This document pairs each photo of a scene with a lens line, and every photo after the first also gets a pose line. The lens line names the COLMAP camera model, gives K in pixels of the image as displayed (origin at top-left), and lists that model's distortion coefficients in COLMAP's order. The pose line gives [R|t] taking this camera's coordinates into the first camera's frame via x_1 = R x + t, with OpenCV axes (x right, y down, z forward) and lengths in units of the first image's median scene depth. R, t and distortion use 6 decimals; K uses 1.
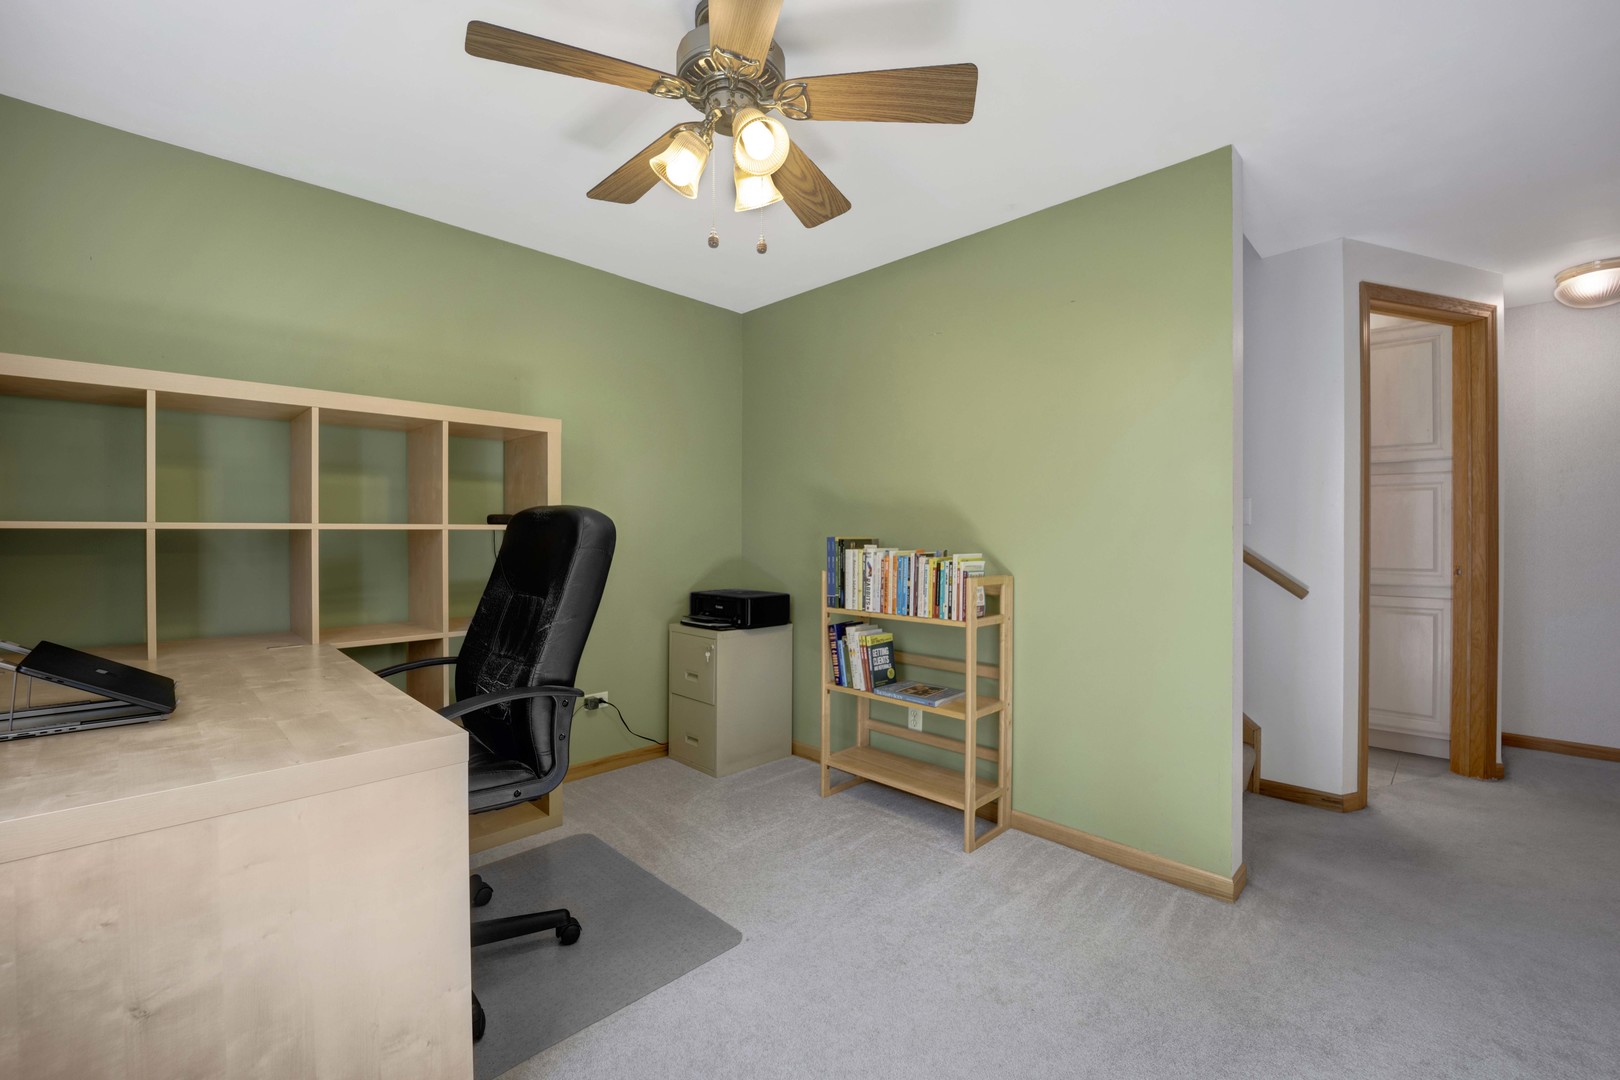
lens RADIAL K [[679.9, 0, 802.7], [0, 679.9, 537.9], [0, 0, 1]] dist [-0.002863, -0.000374]
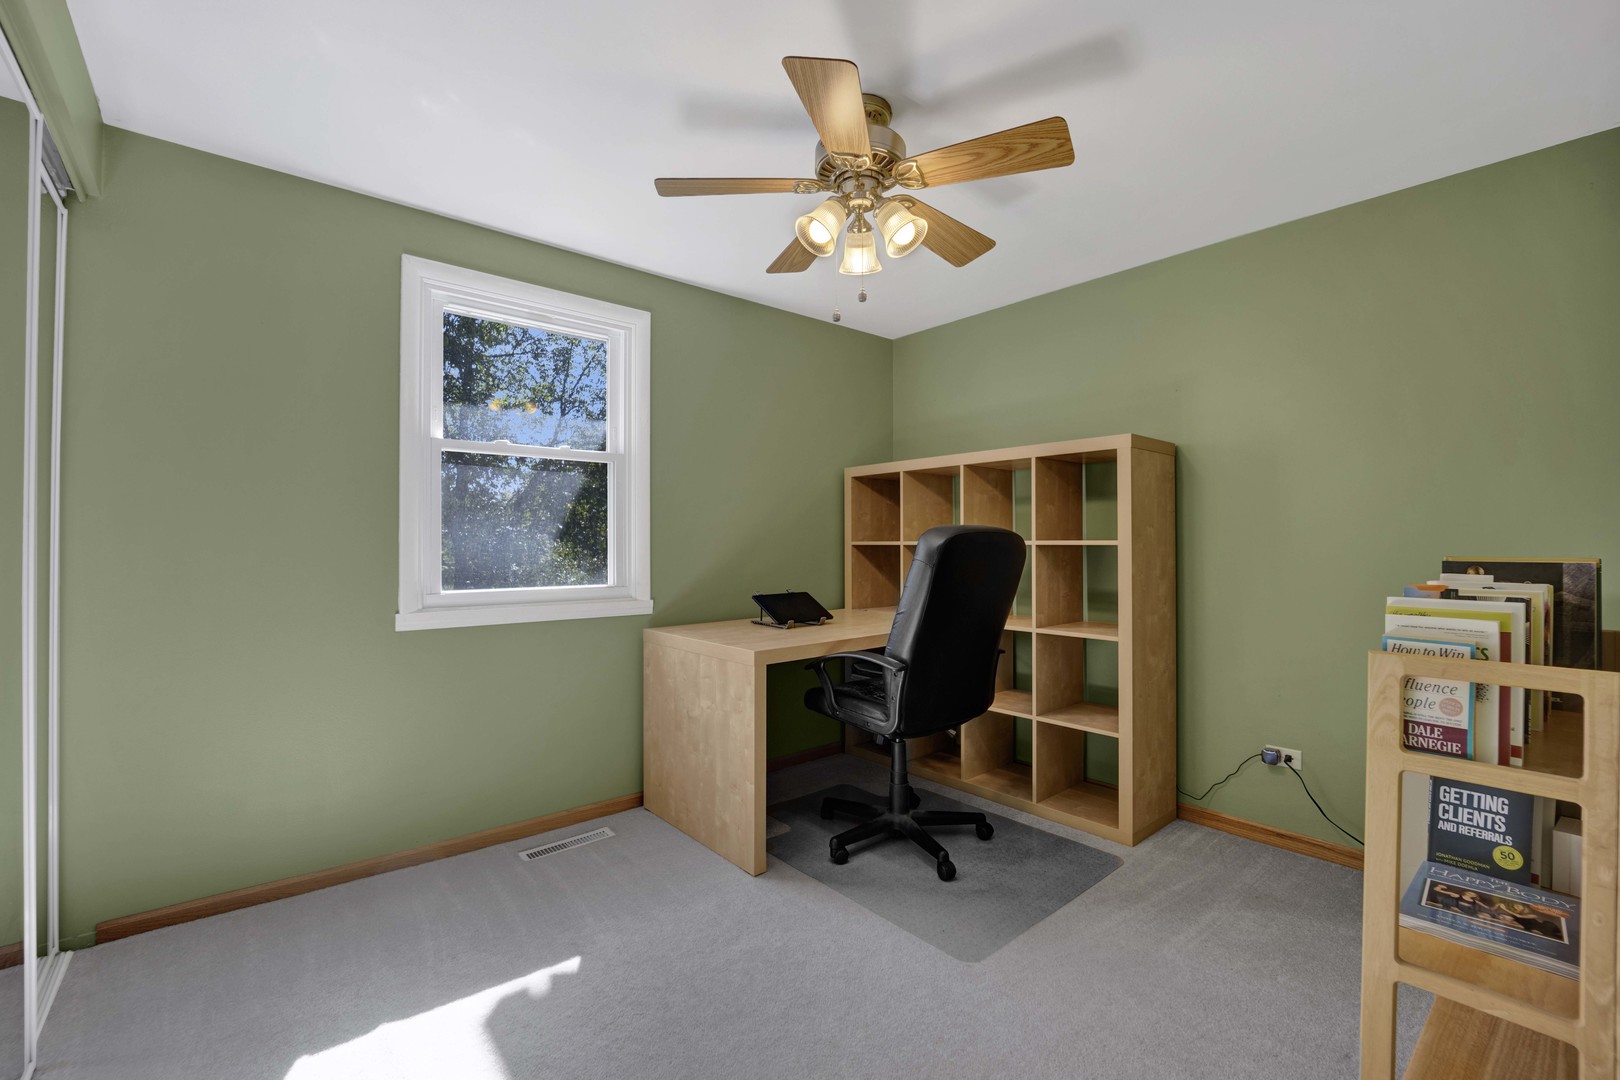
lens RADIAL K [[679.9, 0, 802.7], [0, 679.9, 537.9], [0, 0, 1]] dist [-0.002863, -0.000374]
pose [[-0.081552, -0.011544, -0.996602, 0.789017], [-0.004922, 0.999925, -0.011180, -0.008478], [0.996657, 0.003994, -0.081603, 0.725633]]
